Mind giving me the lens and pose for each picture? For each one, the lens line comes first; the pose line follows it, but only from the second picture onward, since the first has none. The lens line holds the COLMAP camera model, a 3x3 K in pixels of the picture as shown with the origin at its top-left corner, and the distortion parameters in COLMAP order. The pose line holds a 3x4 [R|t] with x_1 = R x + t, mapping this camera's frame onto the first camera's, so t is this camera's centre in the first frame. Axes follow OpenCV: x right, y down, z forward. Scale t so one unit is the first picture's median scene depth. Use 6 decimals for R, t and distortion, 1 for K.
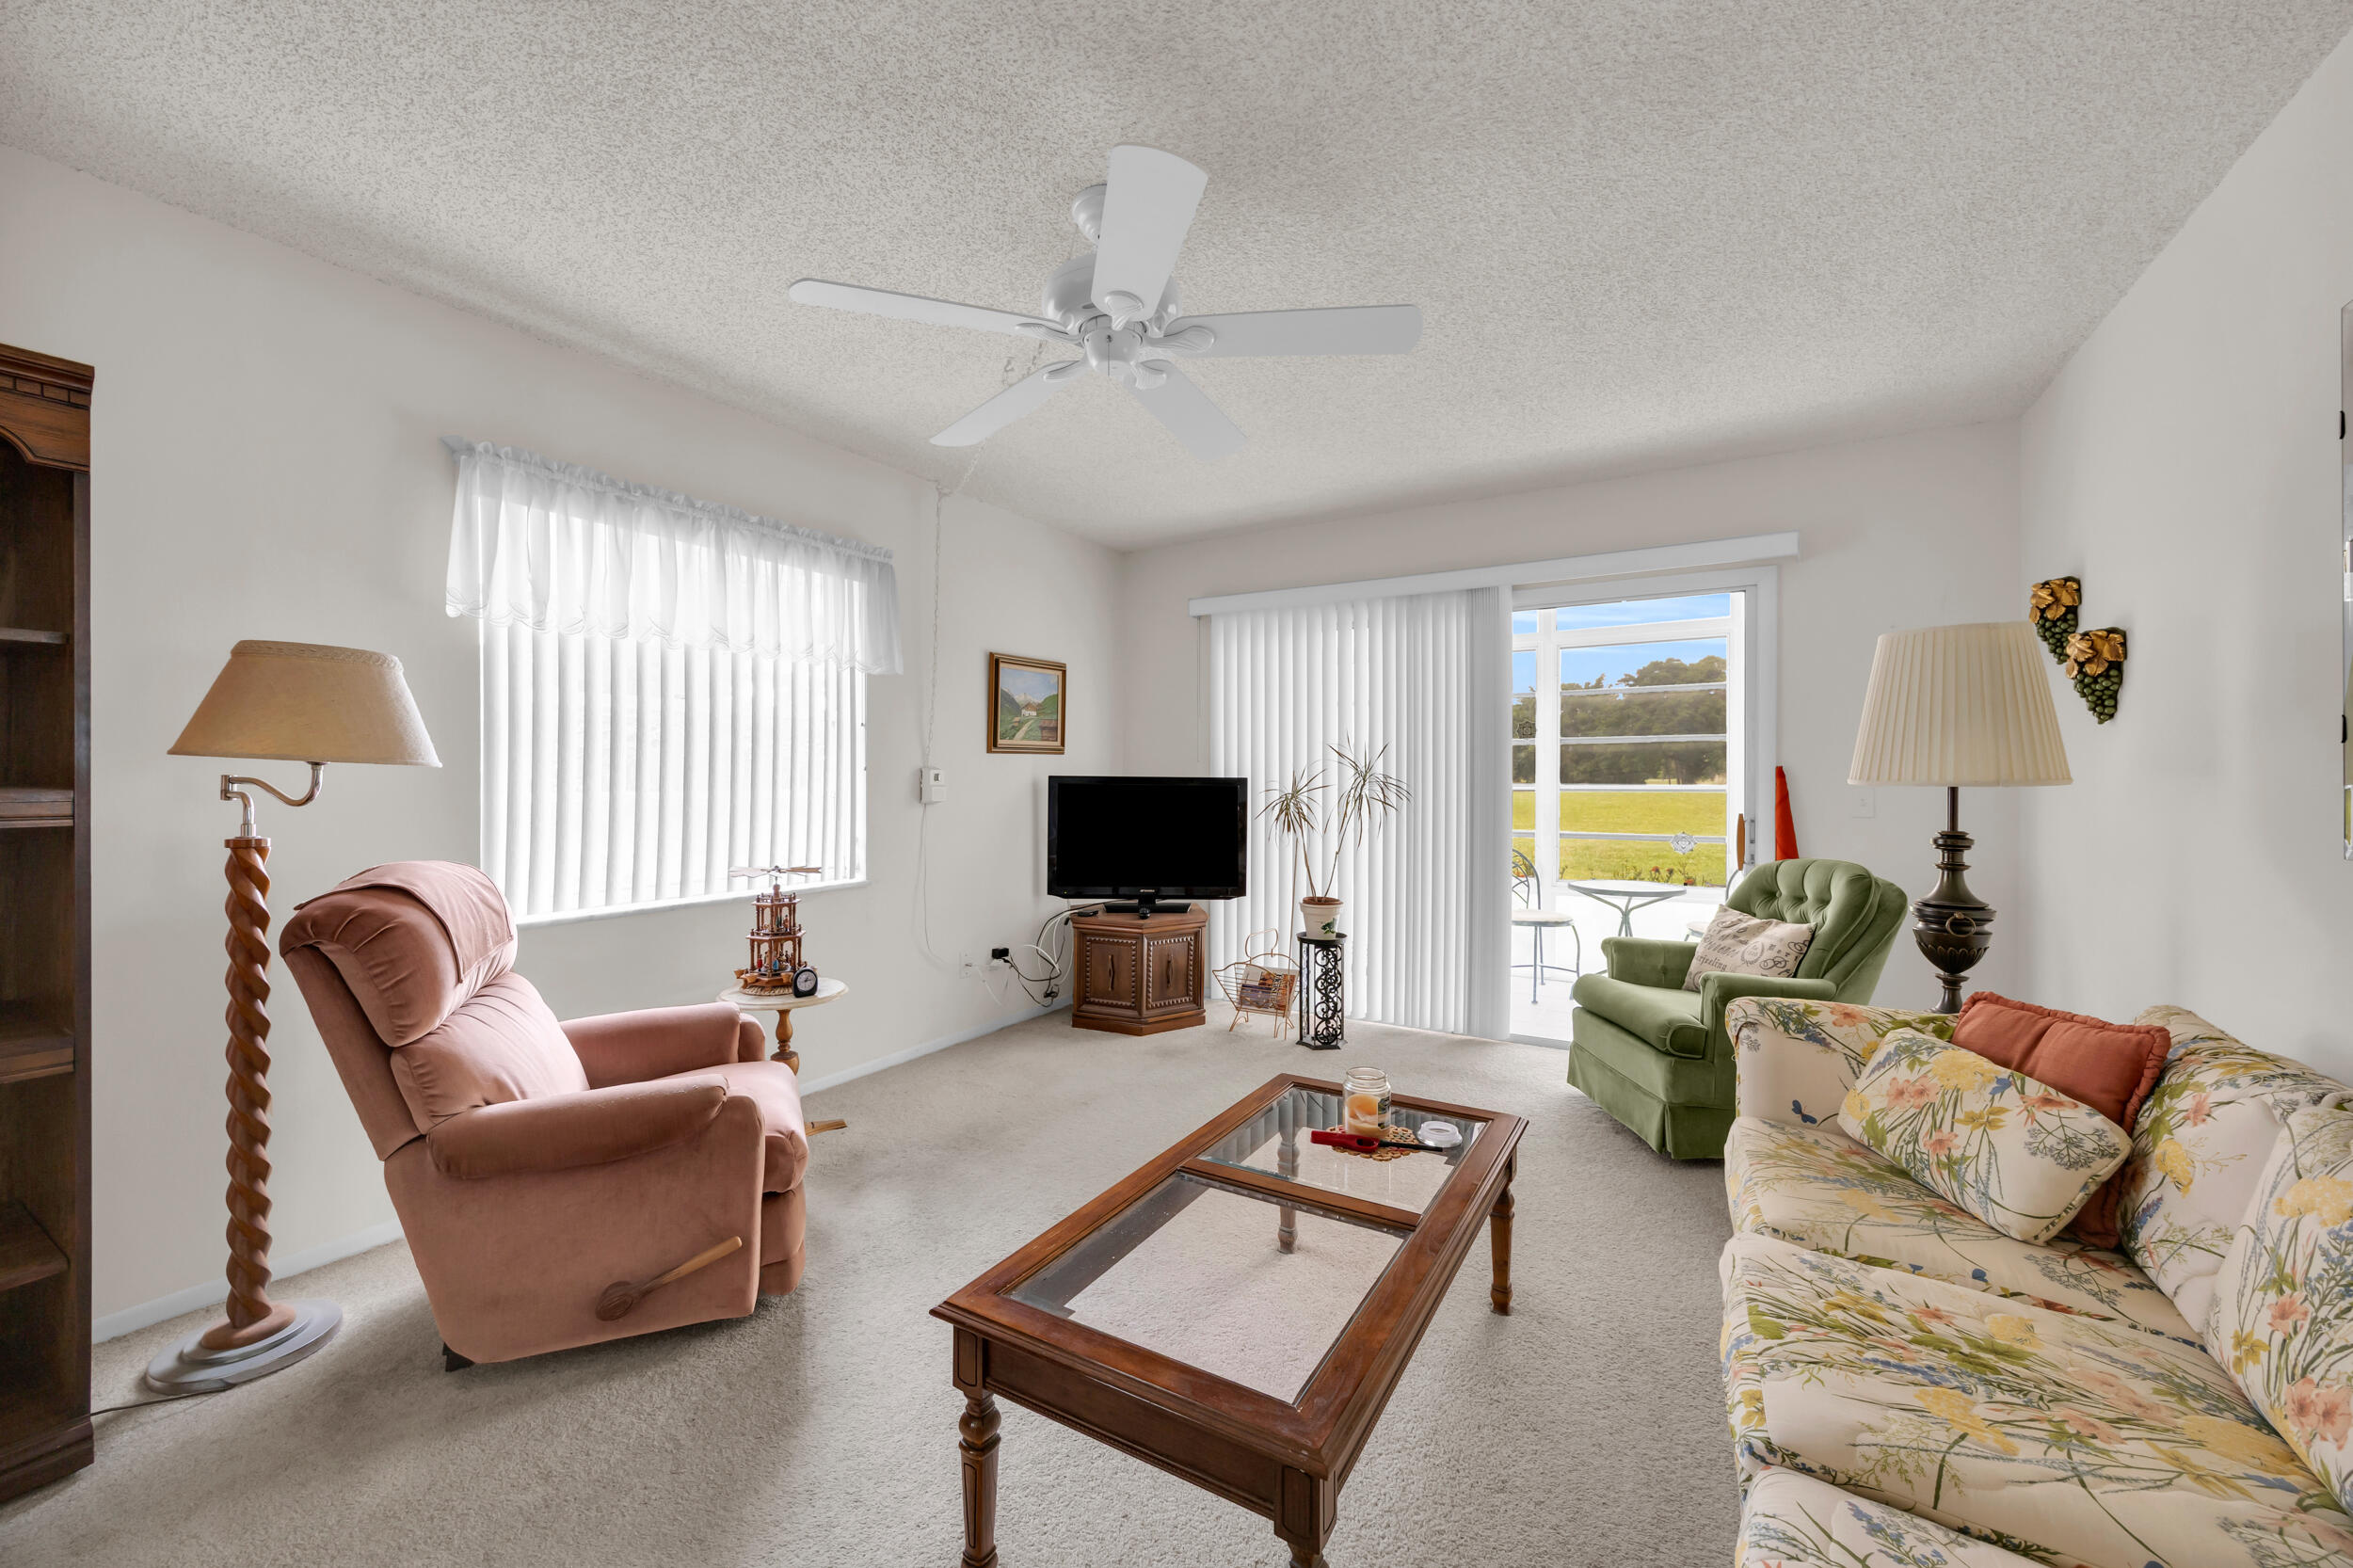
lens RADIAL K [[923.4, 0, 1167.5], [0, 923.4, 778.4], [0, 0, 1]] dist [-0.000432, -0.000127]
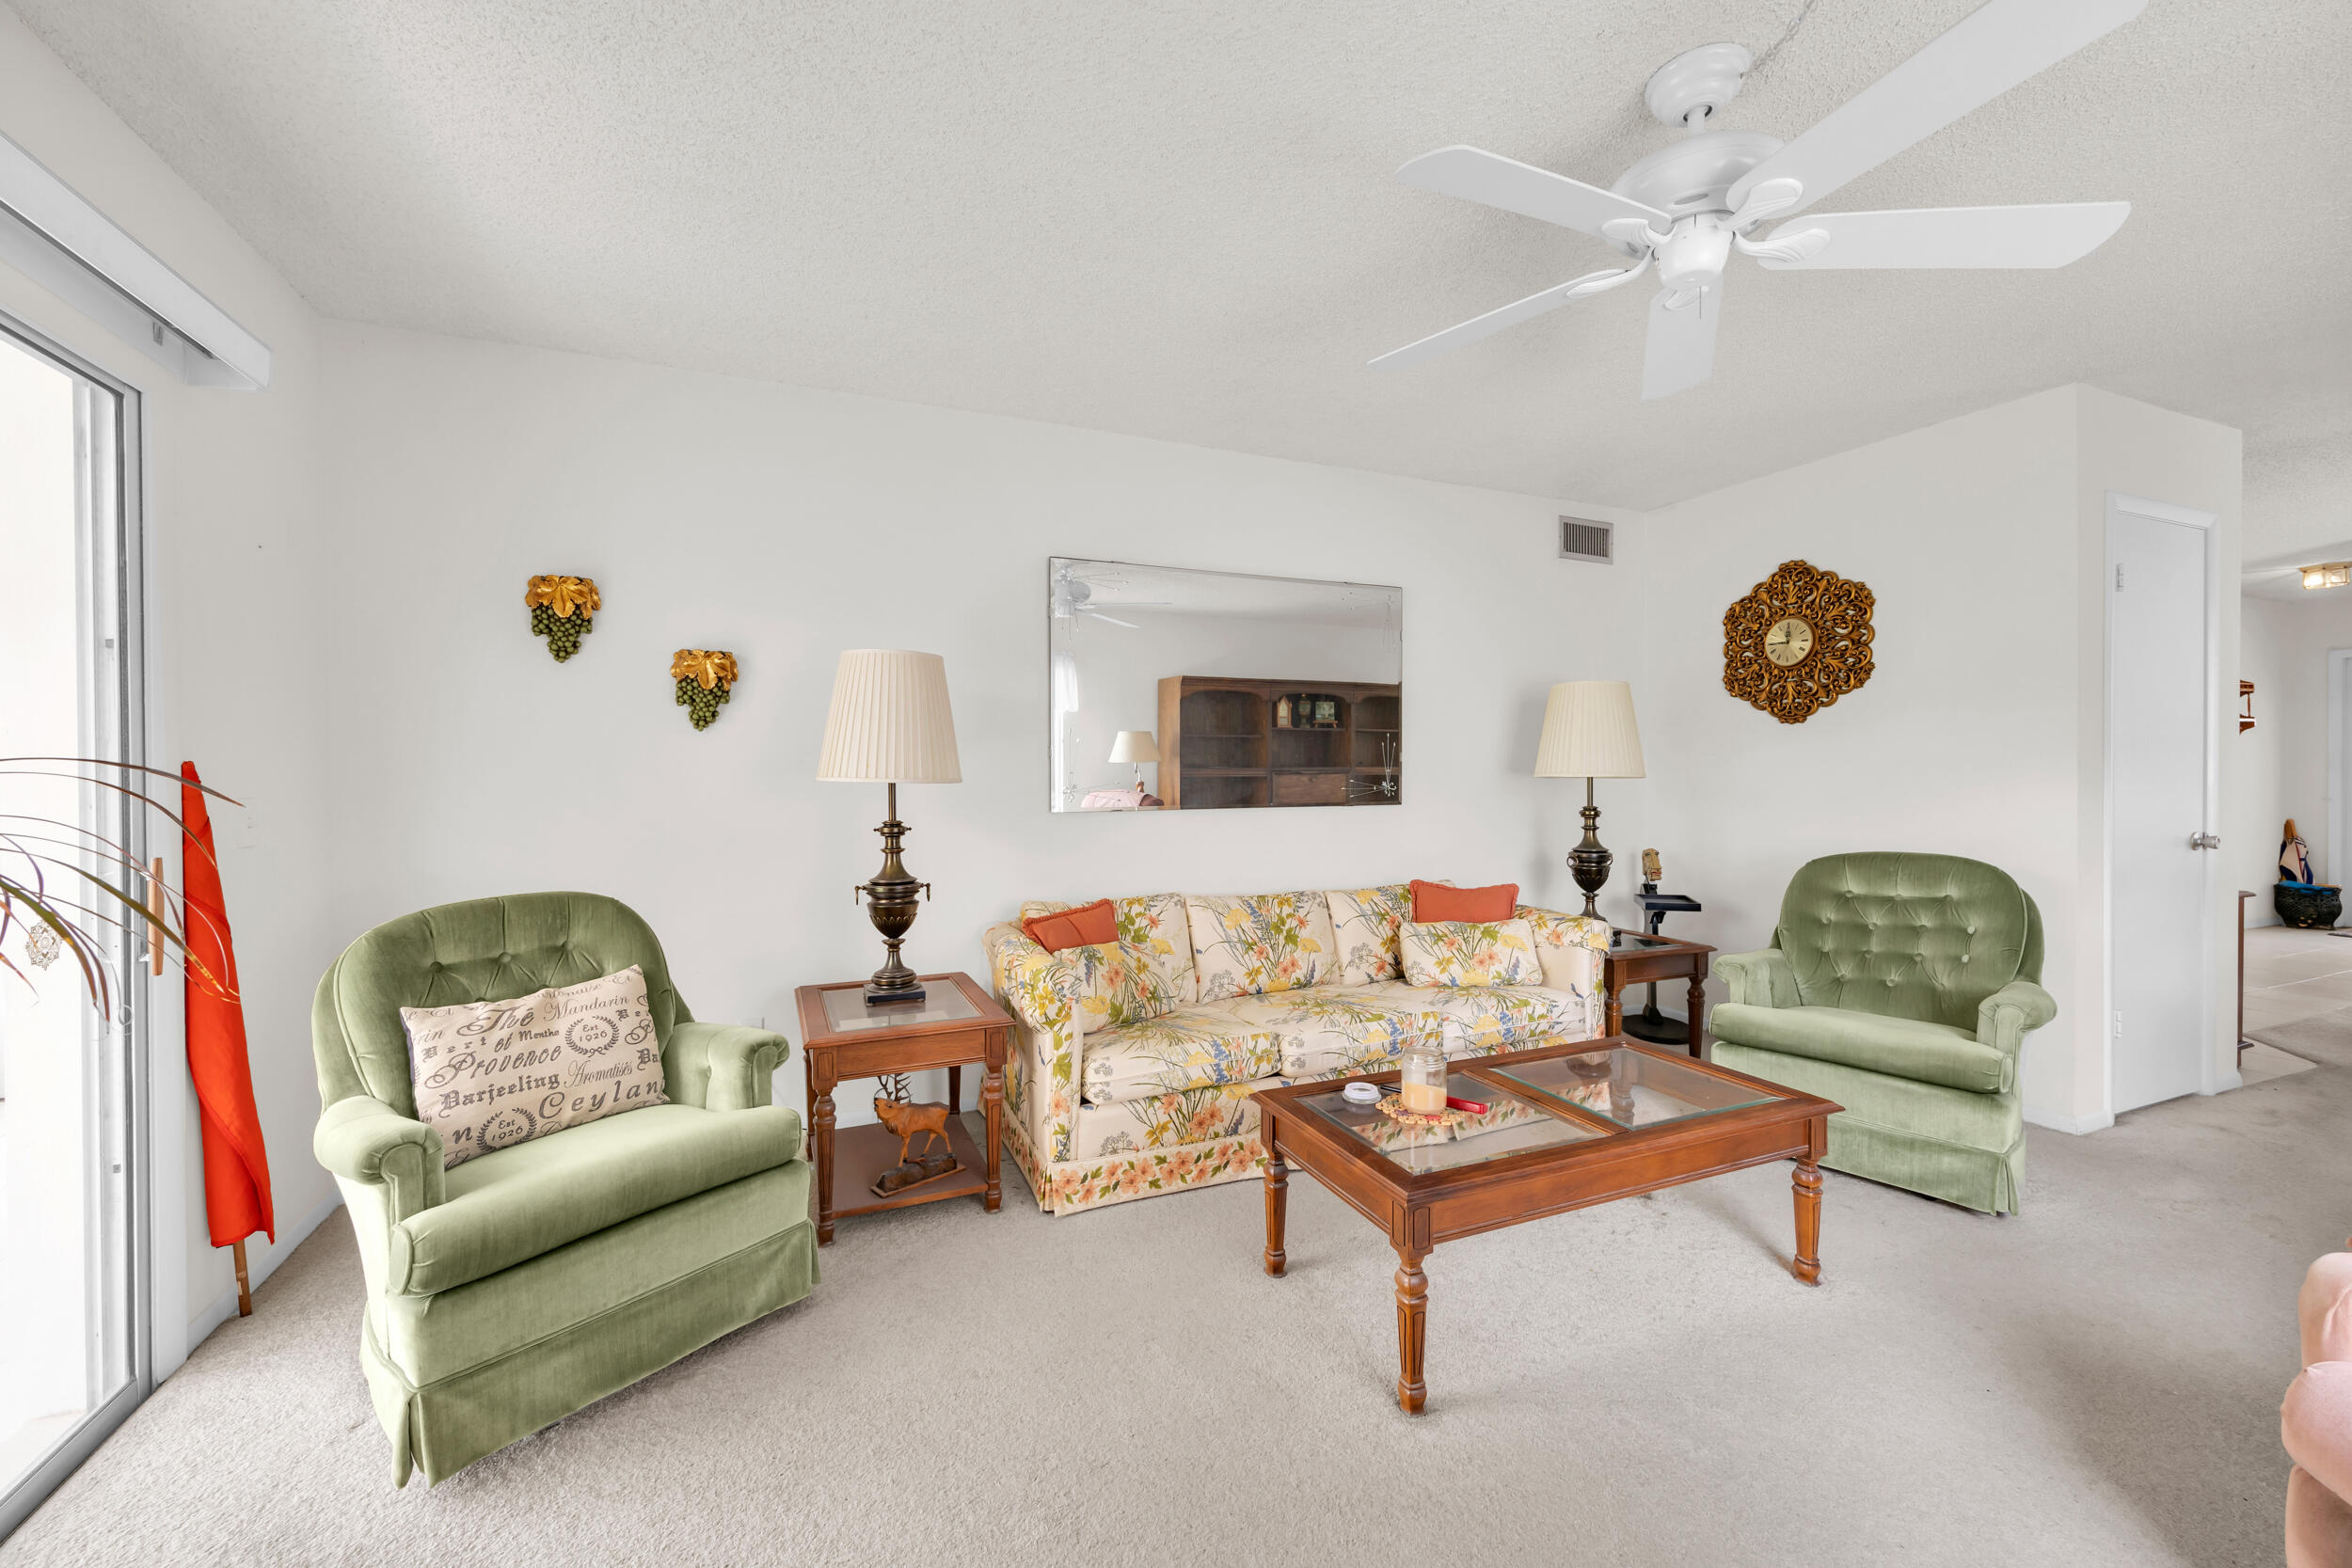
lens RADIAL K [[907.5, 0, 1150.6], [0, 907.5, 780.7], [0, 0, 1]] dist [-0.001840, -0.000371]
pose [[-0.793625, 0.000344, 0.608407, -0.094697], [0.009104, 0.999895, 0.011310, -0.003981], [-0.608339, 0.014515, -0.793545, 1.147027]]
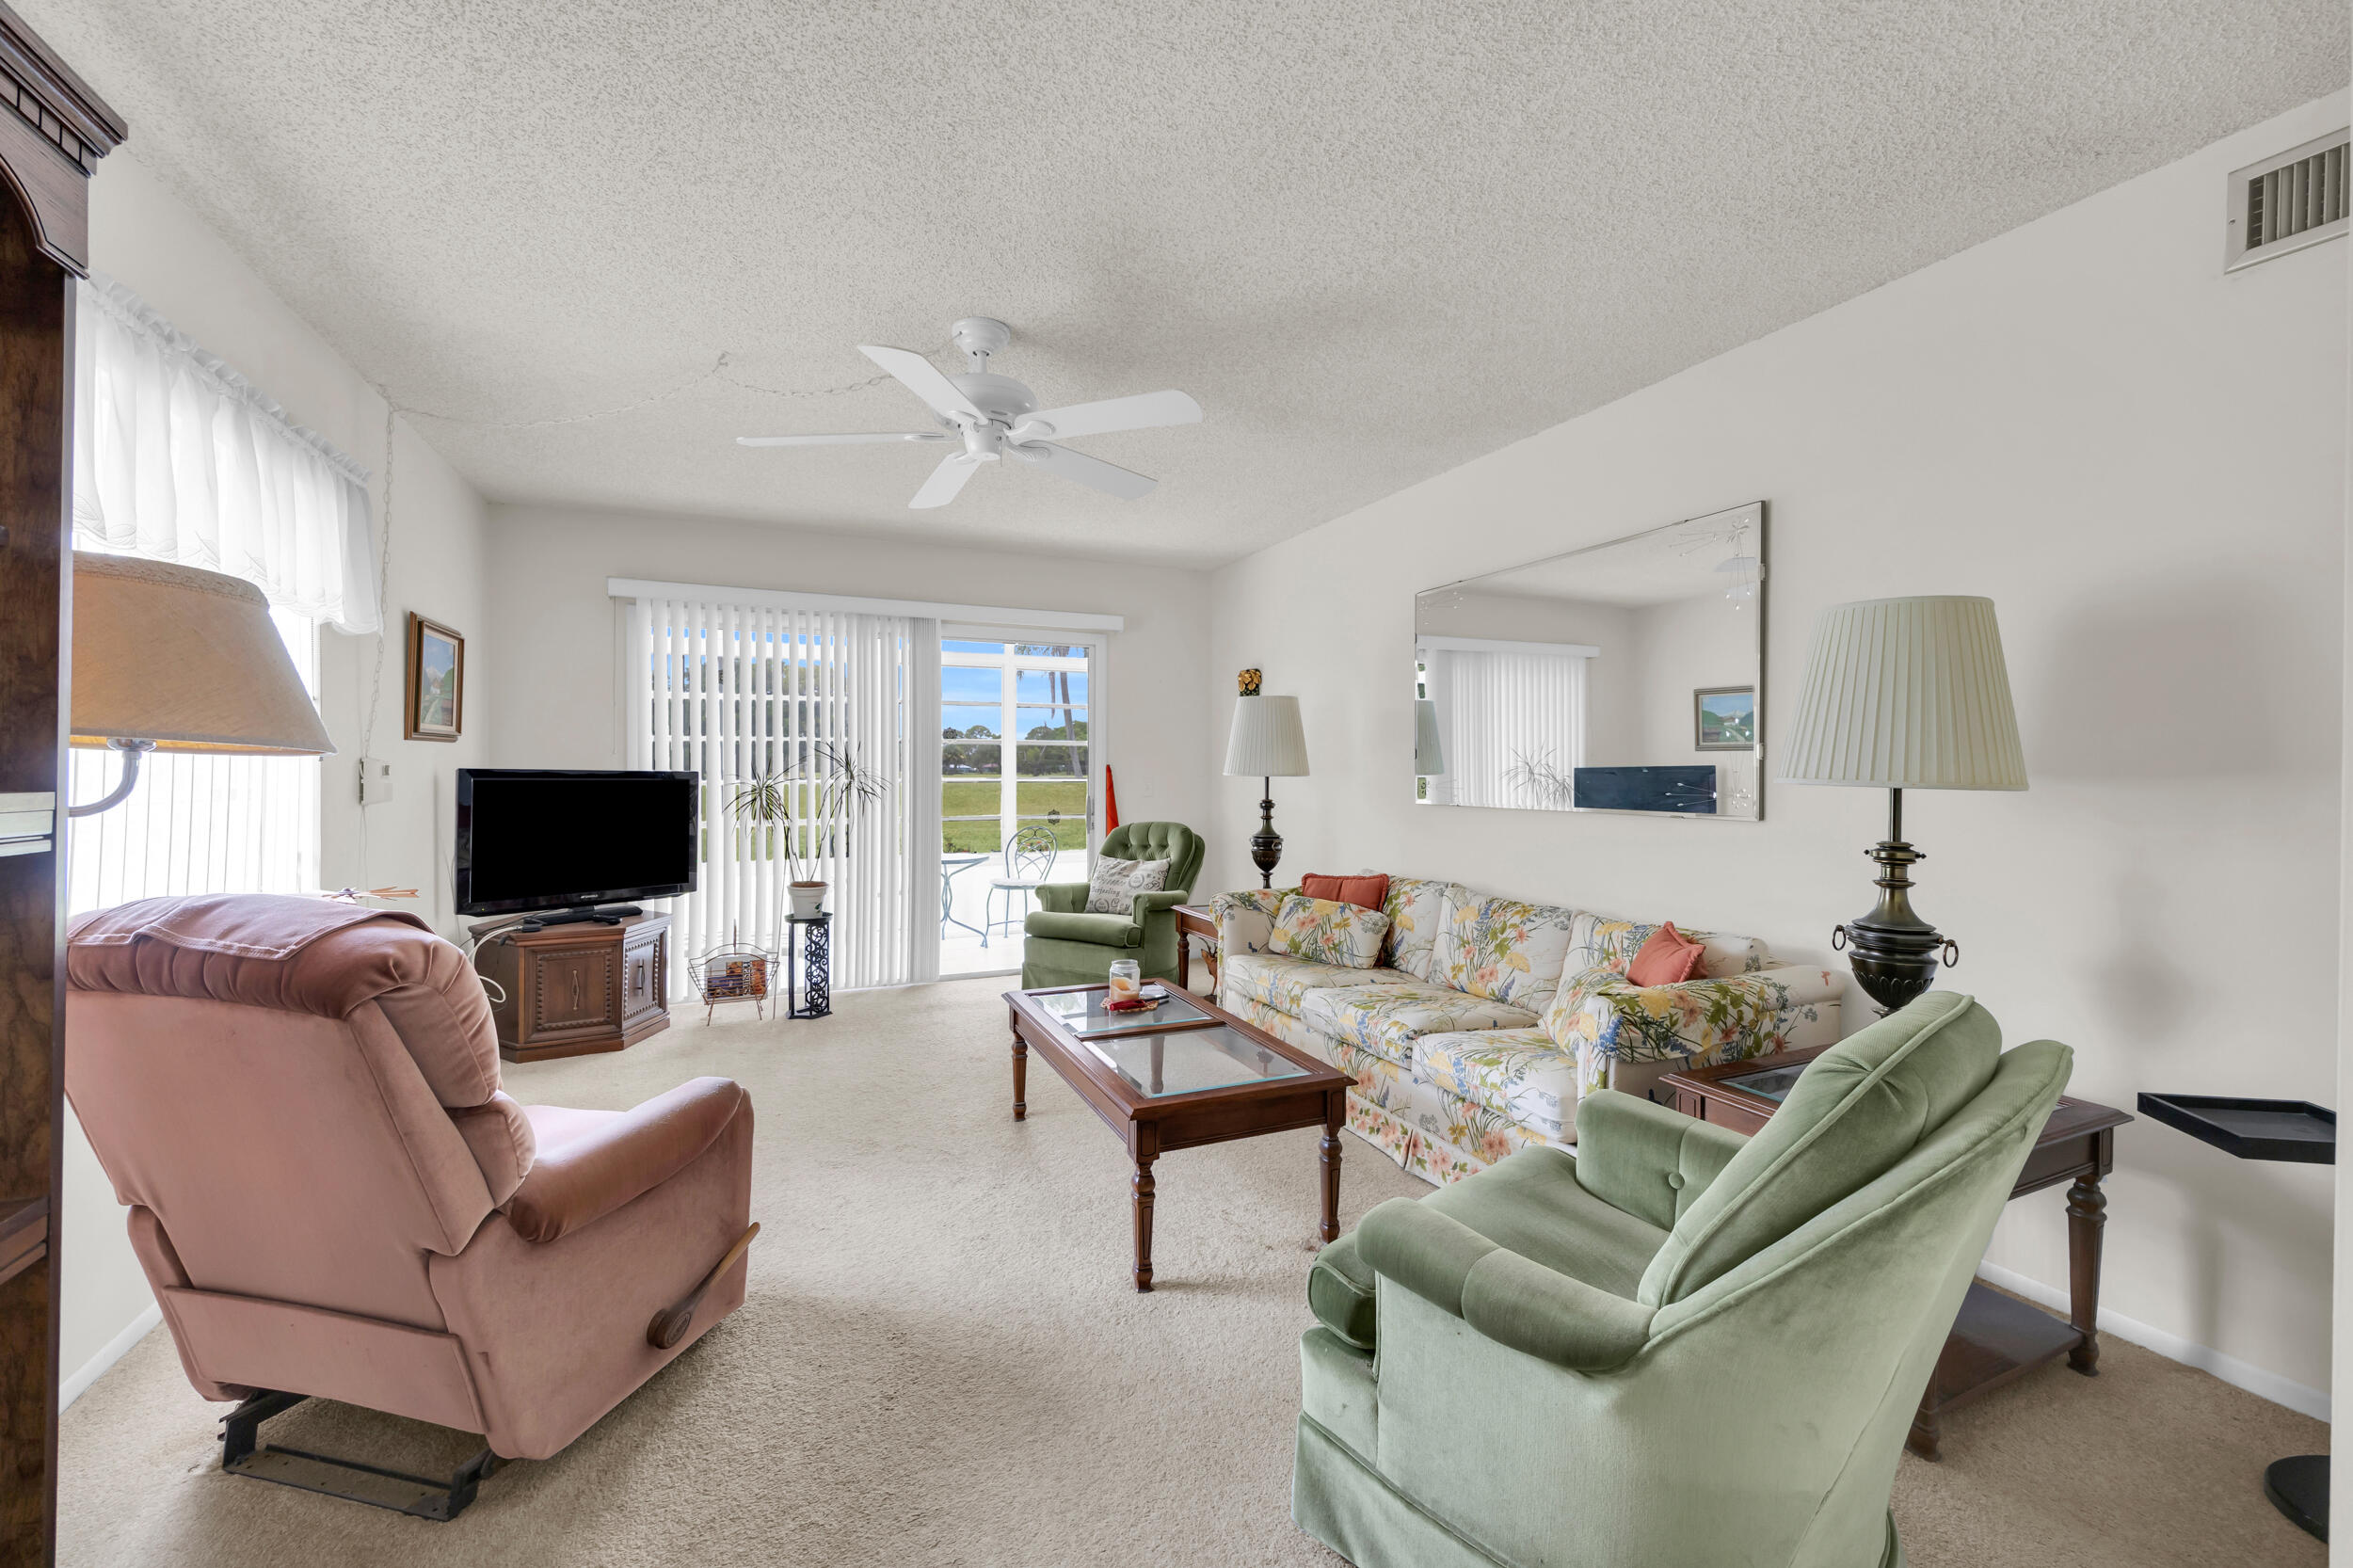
lens RADIAL K [[929.6, 0, 1167.6], [0, 929.6, 773.6], [0, 0, 1]] dist [-0.000566, -0.000283]
pose [[0.577285, -0.000527, 0.816543, -0.585750], [-0.000820, 0.999999, 0.001225, -0.000238], [-0.816542, -0.001377, 0.577284, 0.019364]]
